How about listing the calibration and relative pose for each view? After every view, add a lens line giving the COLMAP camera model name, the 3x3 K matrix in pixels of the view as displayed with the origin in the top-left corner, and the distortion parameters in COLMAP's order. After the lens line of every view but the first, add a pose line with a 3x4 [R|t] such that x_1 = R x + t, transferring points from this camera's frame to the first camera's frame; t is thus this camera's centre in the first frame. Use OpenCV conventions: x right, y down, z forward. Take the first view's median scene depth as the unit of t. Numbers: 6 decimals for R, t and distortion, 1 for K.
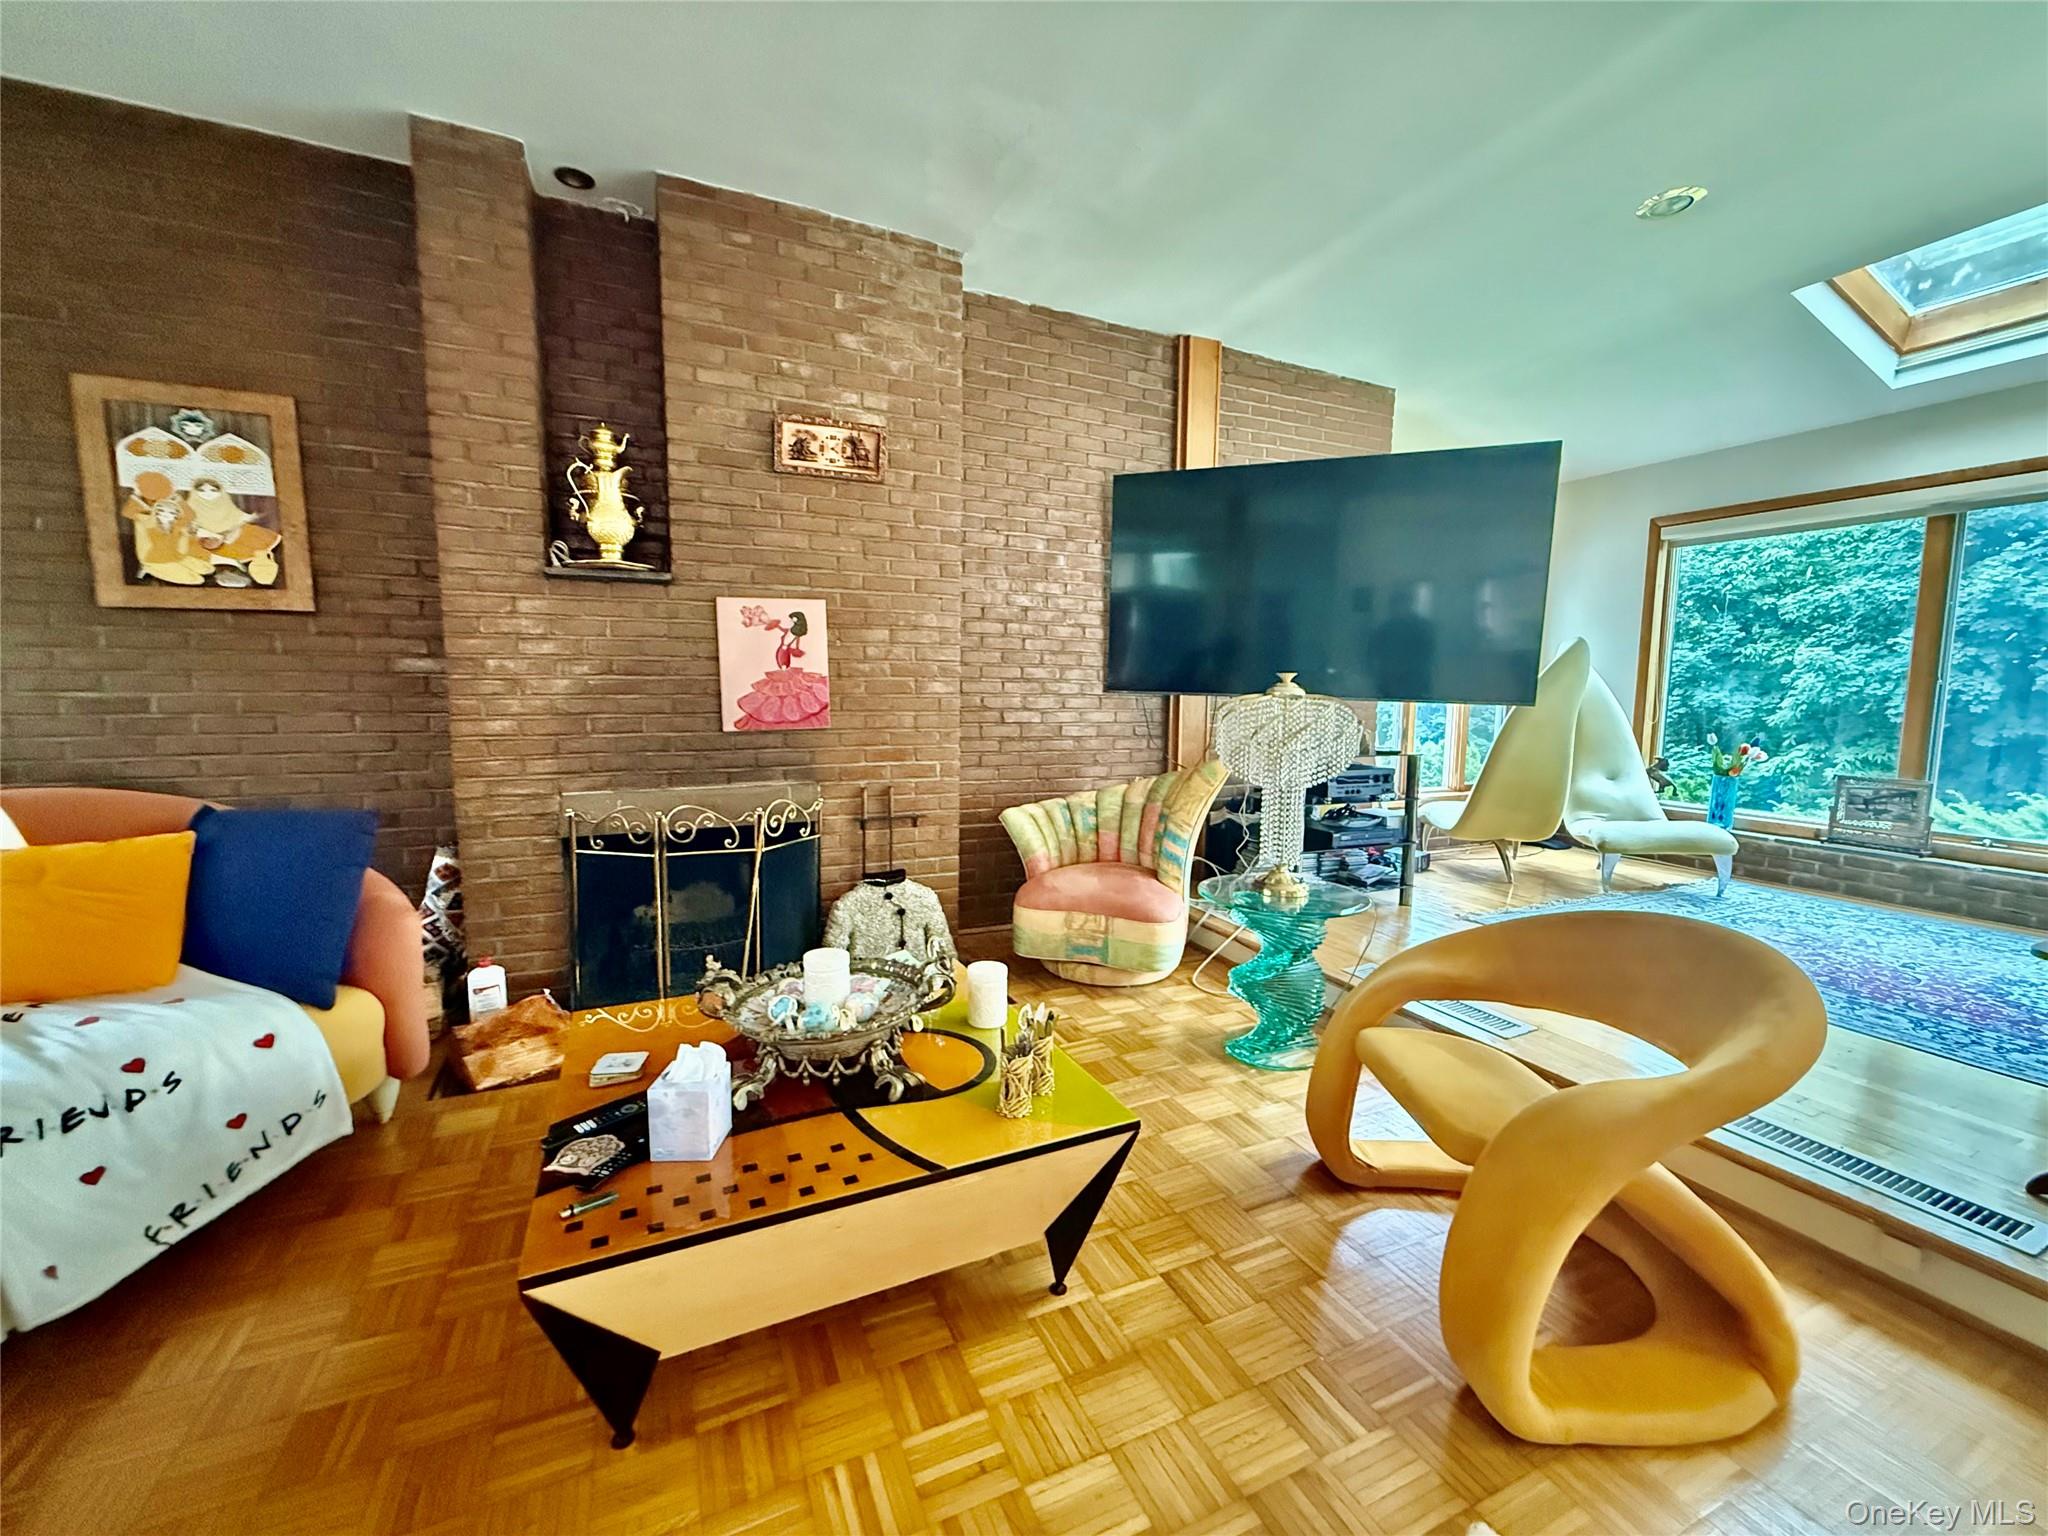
lens RADIAL K [[813.1, 0, 1018.4], [0, 813.1, 766.0], [0, 0, 1]] dist [0.000711, -0.000094]
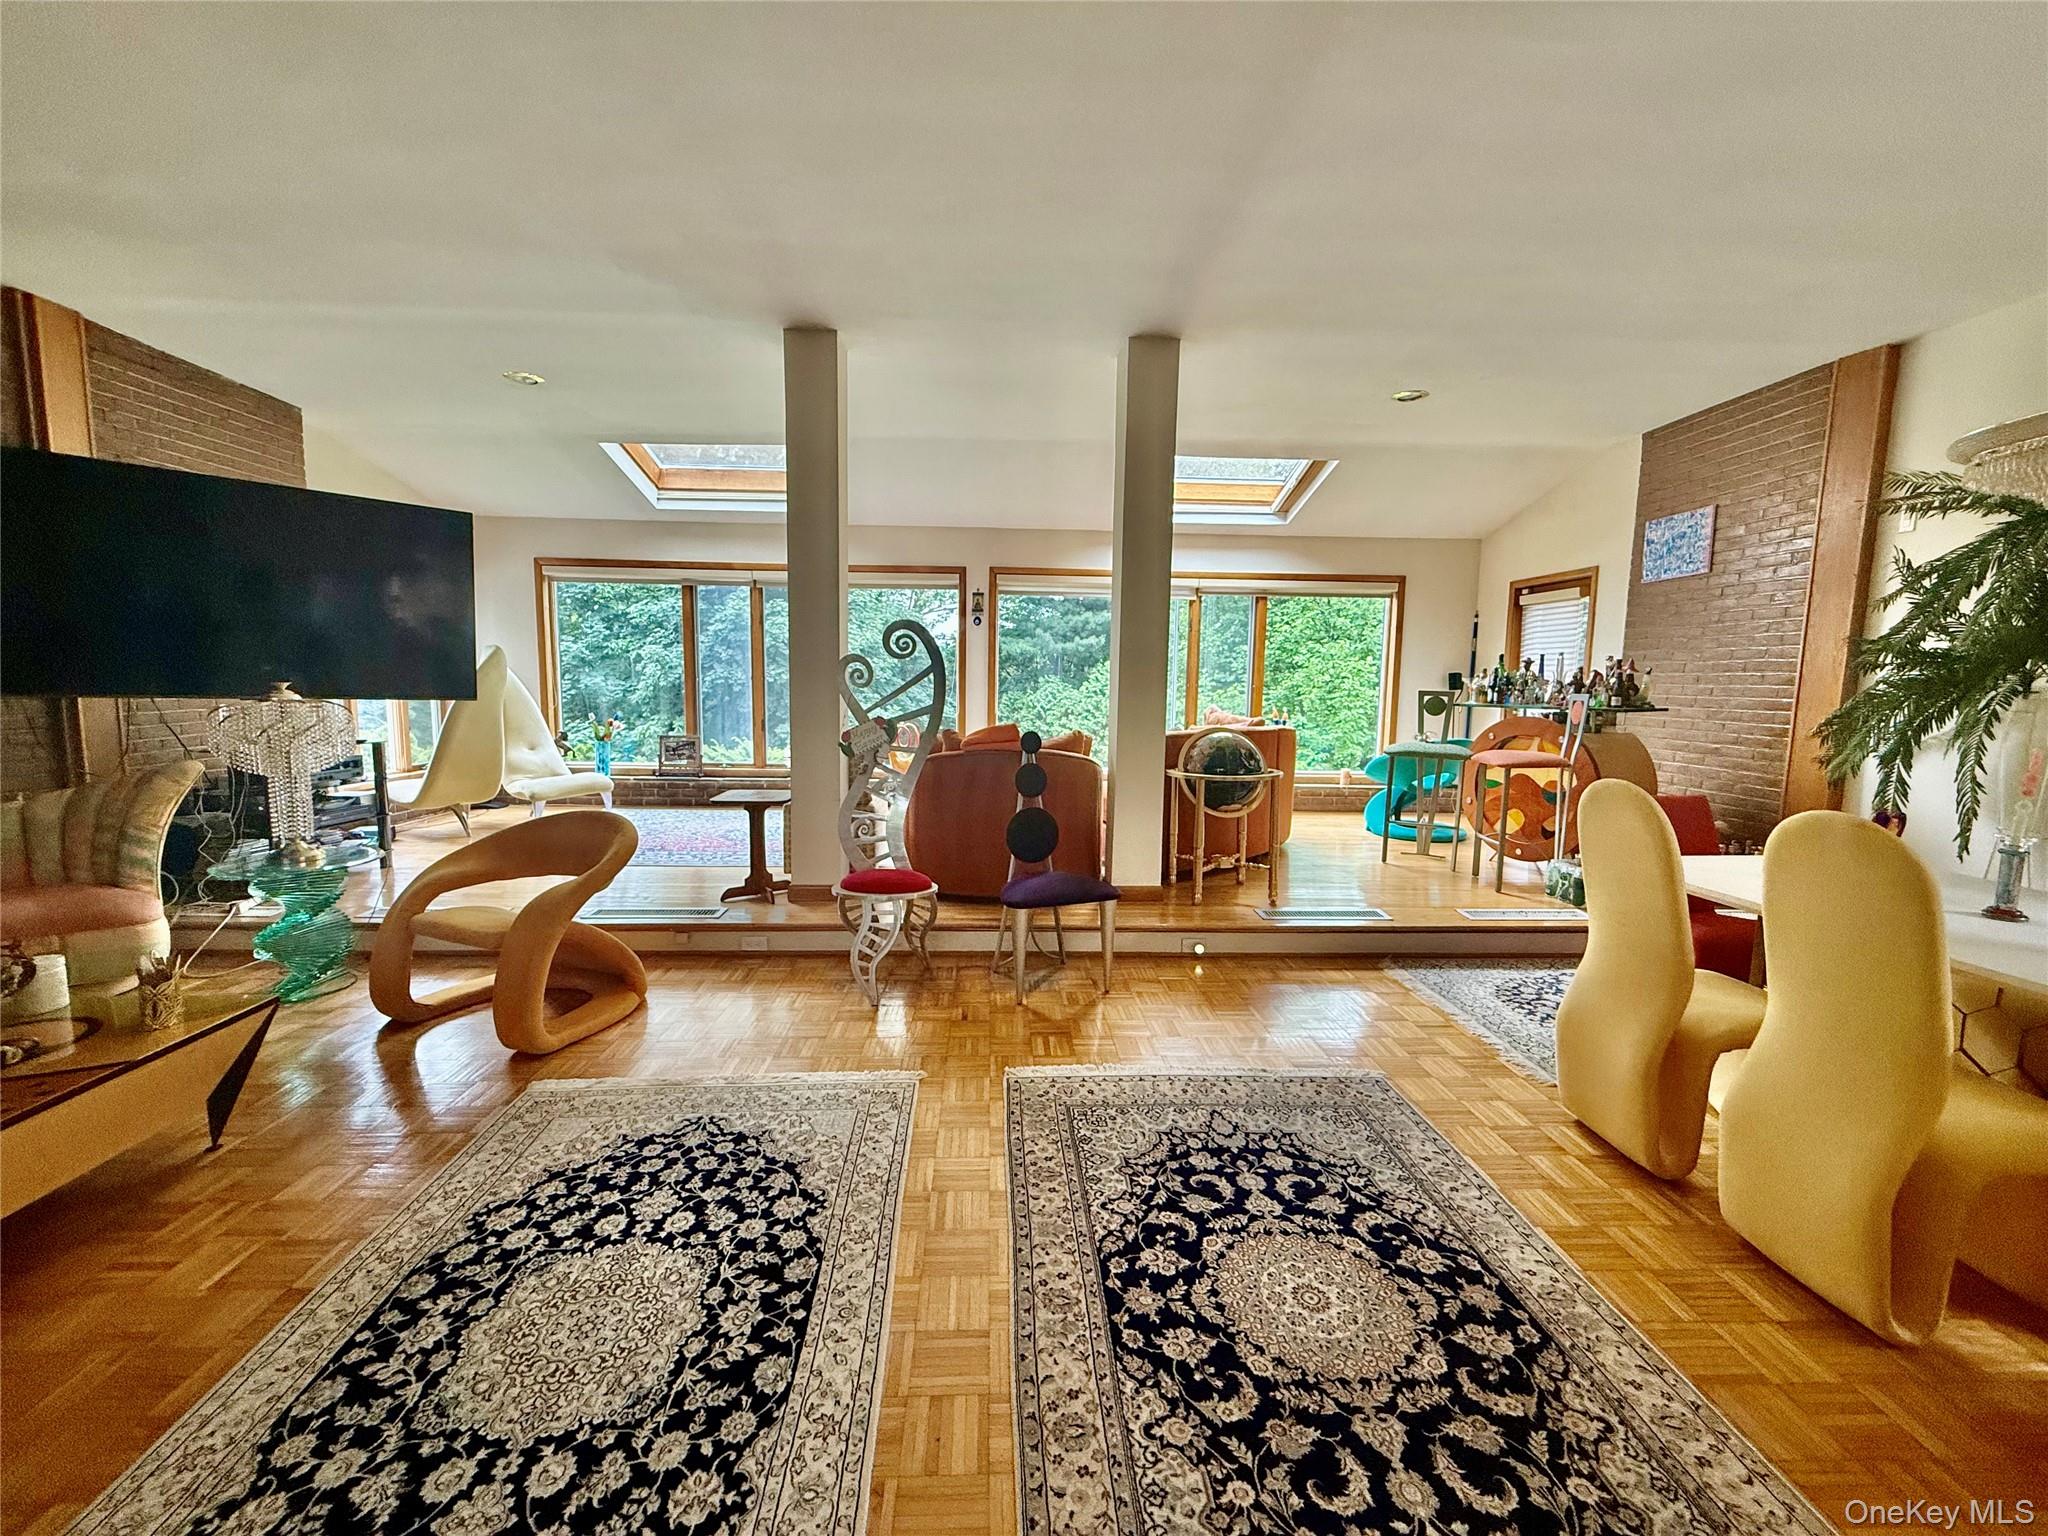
lens RADIAL K [[813.1, 0, 1018.4], [0, 813.1, 766.0], [0, 0, 1]] dist [0.000711, -0.000094]
pose [[0.379462, -0.103225, 0.919431, -0.245691], [0.081678, 0.993614, 0.077844, 0.004812], [-0.921595, 0.045559, 0.385470, -0.311264]]
